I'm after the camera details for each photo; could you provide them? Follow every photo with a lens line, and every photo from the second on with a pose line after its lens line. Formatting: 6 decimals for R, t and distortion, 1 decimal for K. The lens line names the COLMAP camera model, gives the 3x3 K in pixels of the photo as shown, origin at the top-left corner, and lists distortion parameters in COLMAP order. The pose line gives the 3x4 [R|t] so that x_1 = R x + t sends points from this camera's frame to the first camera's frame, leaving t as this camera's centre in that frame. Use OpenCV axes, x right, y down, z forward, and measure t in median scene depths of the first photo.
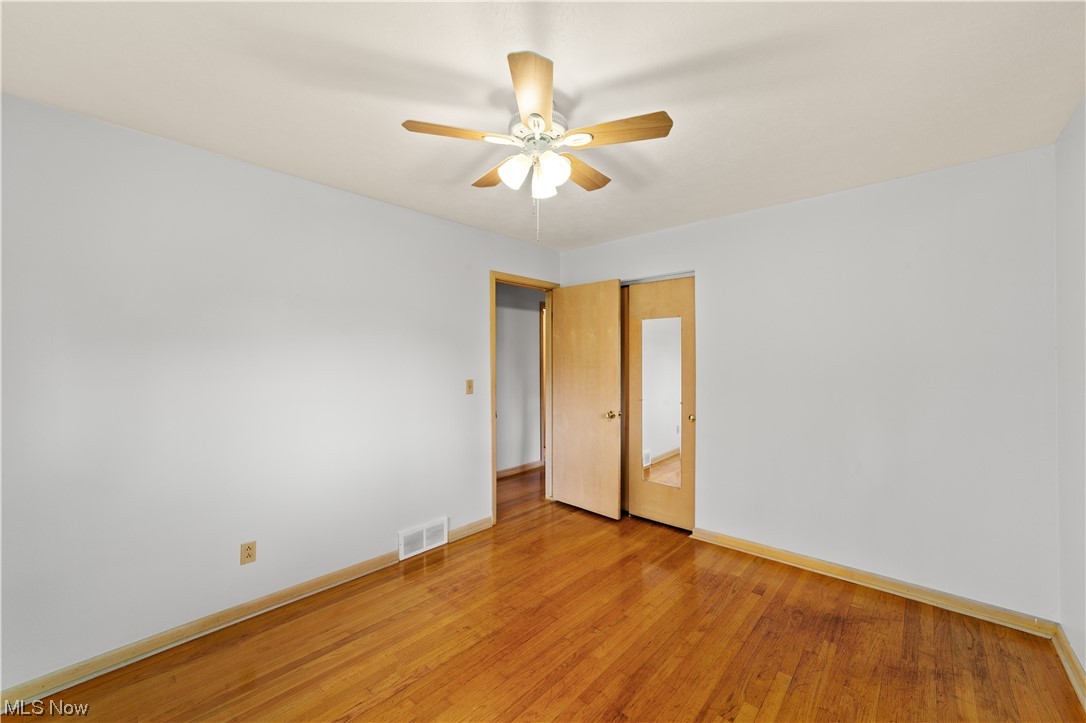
lens RADIAL K [[430.1, 0, 547.4], [0, 430.1, 357.9], [0, 0, 1]] dist [-0.021625, 0.009682]
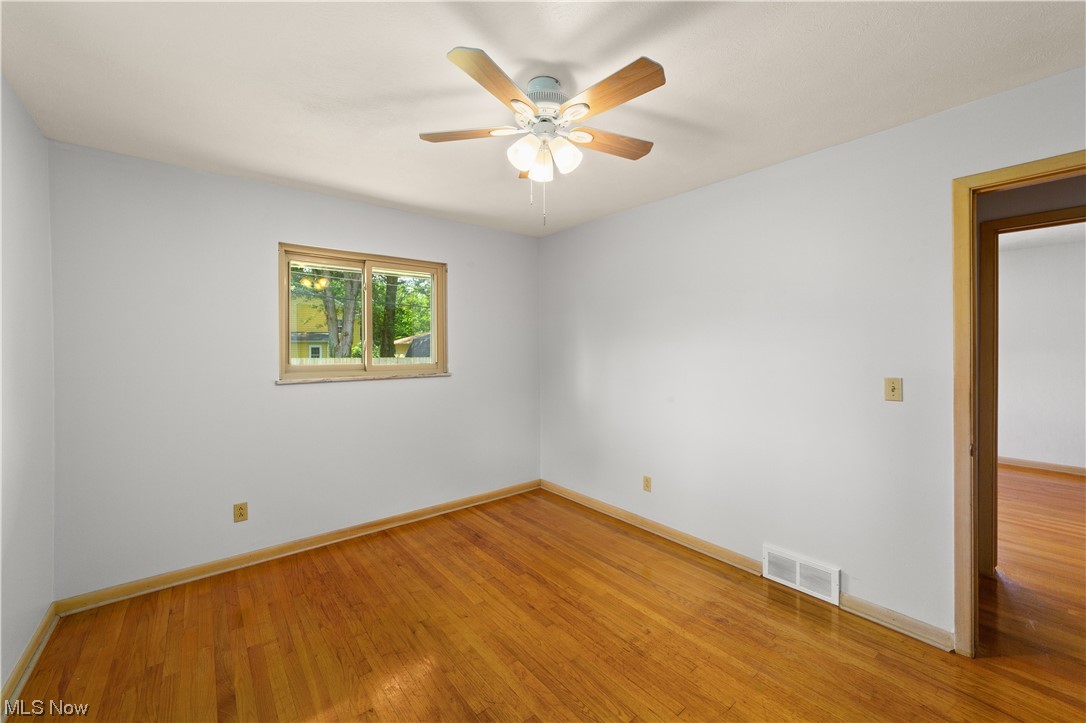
lens RADIAL K [[432.1, 0, 550.8], [0, 432.1, 349.6], [0, 0, 1]] dist [0.000033, 0.003609]
pose [[-0.147849, 0.006832, -0.988986, 0.756220], [0.006553, 0.999961, 0.005928, 0.004831], [0.988988, -0.005604, -0.147888, 0.906194]]
